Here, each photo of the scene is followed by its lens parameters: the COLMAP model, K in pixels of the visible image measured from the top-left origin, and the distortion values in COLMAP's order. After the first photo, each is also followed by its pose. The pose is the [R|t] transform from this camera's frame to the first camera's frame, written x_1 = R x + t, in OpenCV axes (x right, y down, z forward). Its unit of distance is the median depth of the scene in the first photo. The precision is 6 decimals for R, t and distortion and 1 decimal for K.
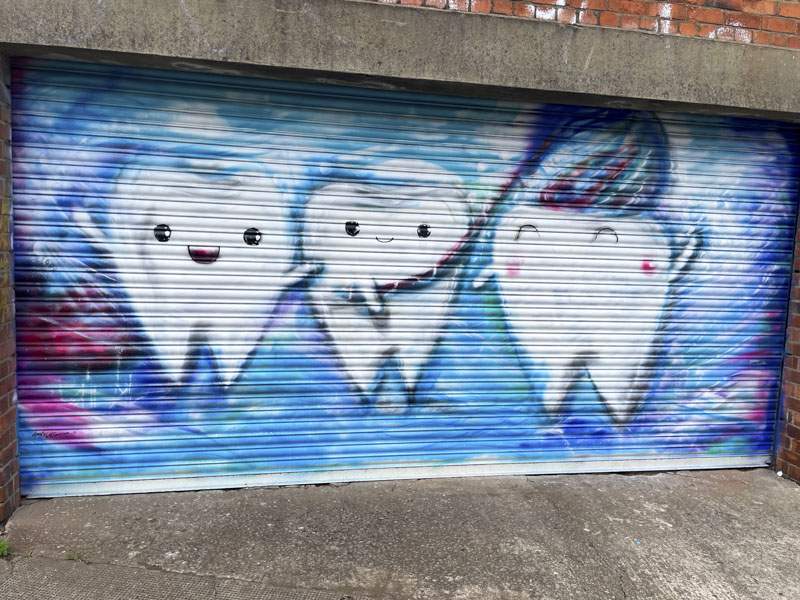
lens RADIAL K [[629.3, 0, 395.0], [0, 629.3, 297.5], [0, 0, 1]] dist [0.033318, -0.046043]
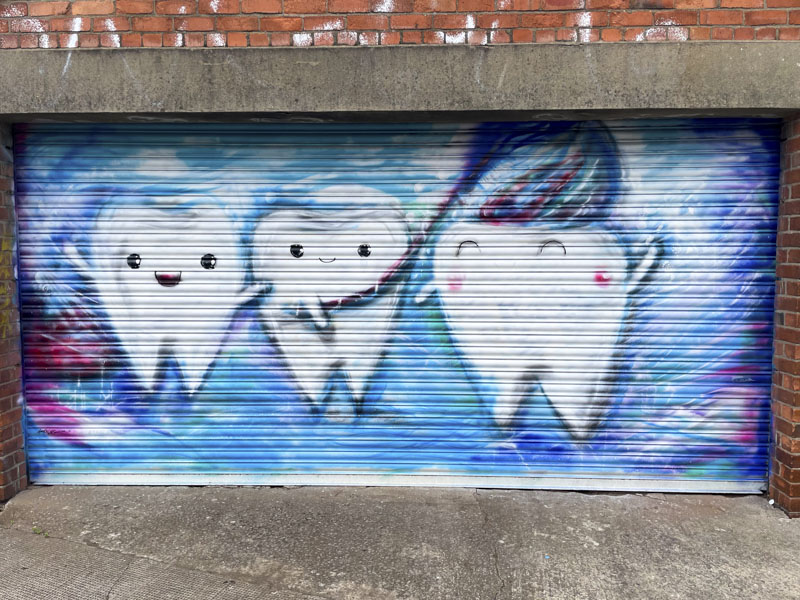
lens RADIAL K [[629.3, 0, 399.0], [0, 629.3, 303.5], [0, 0, 1]] dist [0.033318, -0.046043]
pose [[0.972005, -0.020835, -0.234033, 0.354697], [0.013086, 0.999315, -0.034613, 0.021564], [0.234594, 0.030582, 0.971612, -0.018018]]
